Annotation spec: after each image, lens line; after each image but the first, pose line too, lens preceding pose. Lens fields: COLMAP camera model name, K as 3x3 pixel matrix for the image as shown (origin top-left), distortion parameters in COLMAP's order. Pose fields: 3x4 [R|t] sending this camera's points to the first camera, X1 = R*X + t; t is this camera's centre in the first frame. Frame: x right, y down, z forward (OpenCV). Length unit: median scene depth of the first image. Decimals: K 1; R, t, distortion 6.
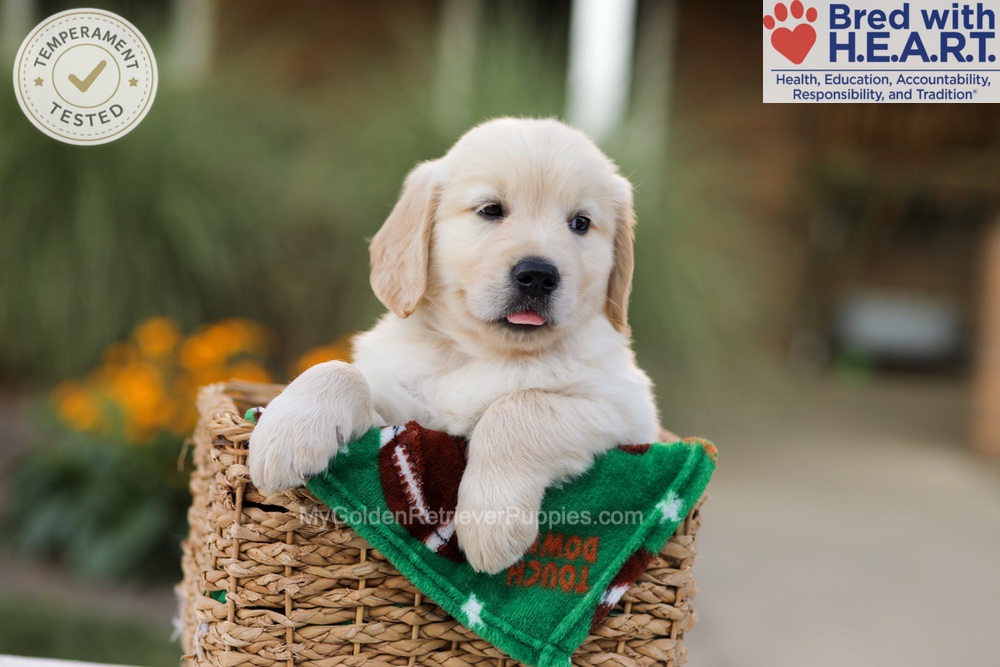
lens RADIAL K [[2810.7, 0, 511.9], [0, 2810.7, 306.4], [0, 0, 1]] dist [0.089521, 0.000000]
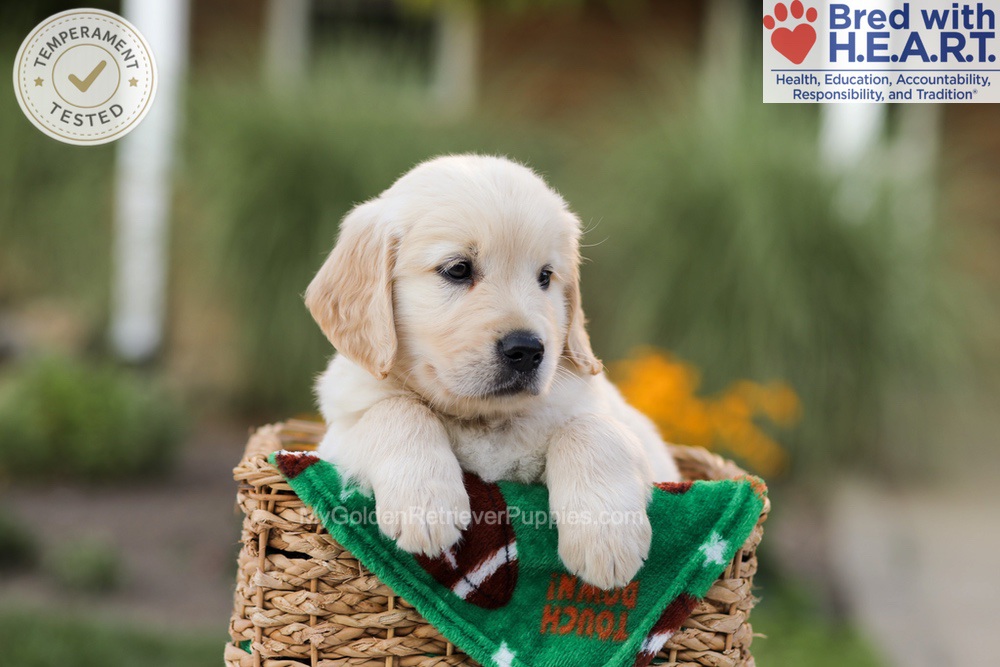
lens RADIAL K [[2810.7, 0, 524.4], [0, 2810.7, 310.9], [0, 0, 1]] dist [0.089521, 0.000000]
pose [[0.993913, -0.019201, -0.108478, 0.098169], [0.018360, 0.999793, -0.008741, -0.001824], [0.108623, 0.006696, 0.994060, 0.051039]]
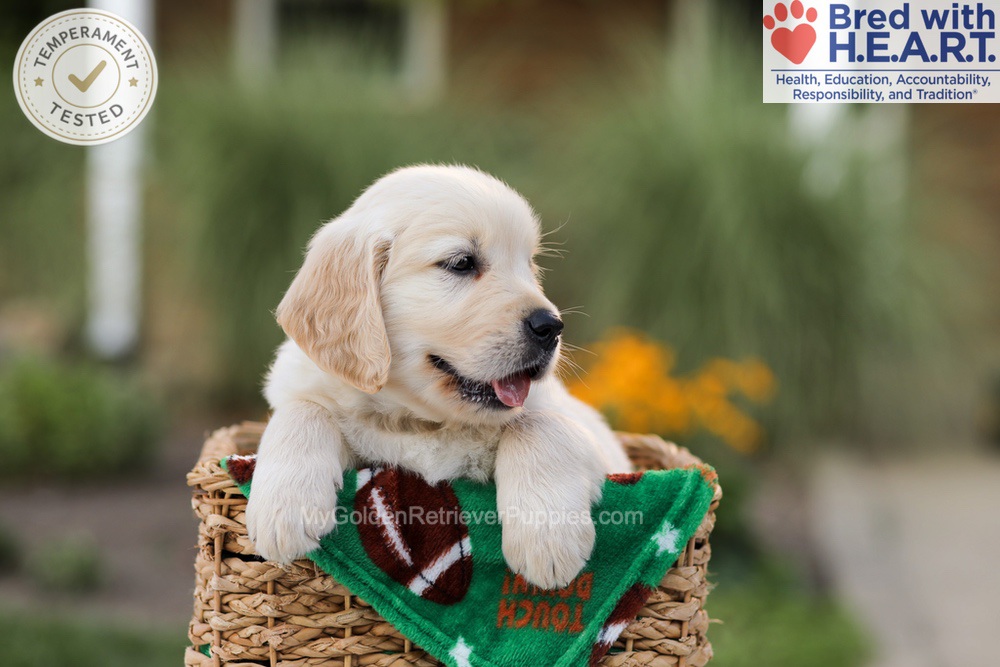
lens RADIAL K [[2810.7, 0, 518.6], [0, 2810.7, 318.3], [0, 0, 1]] dist [0.089521, 0.000000]
pose [[0.993104, -0.051611, -0.105263, 0.112009], [0.051998, 0.998647, 0.000927, -0.006746], [0.105073, -0.006394, 0.994444, 0.046376]]
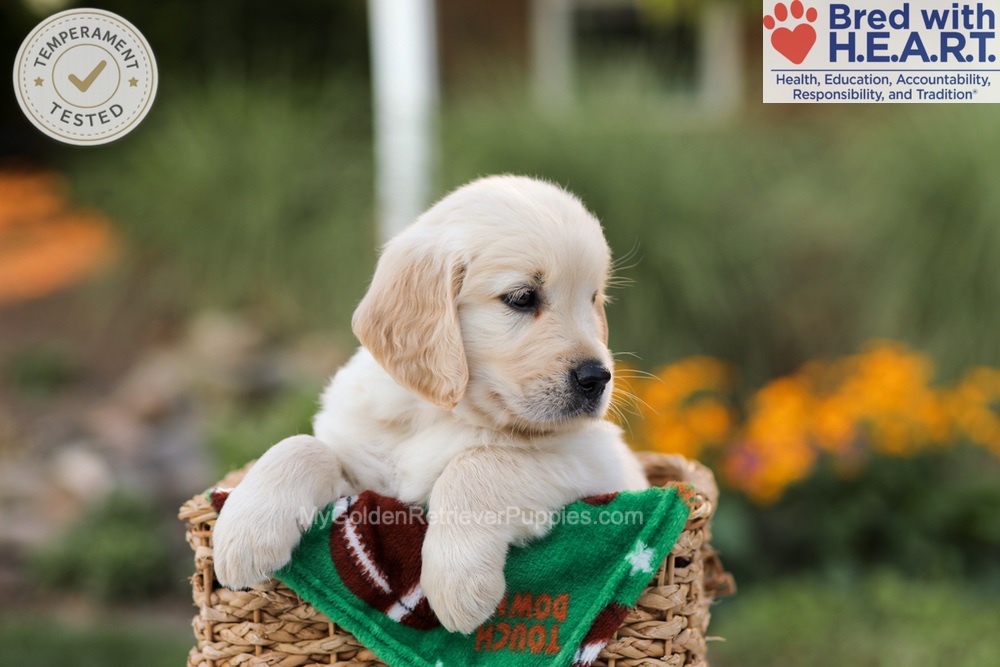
lens RADIAL K [[2810.7, 0, 507.9], [0, 2810.7, 343.4], [0, 0, 1]] dist [0.089521, 0.000000]
pose [[0.966542, -0.088359, -0.240809, 0.252463], [0.089339, 0.995978, -0.006866, 0.001164], [0.240447, -0.014877, 0.970548, 0.060483]]
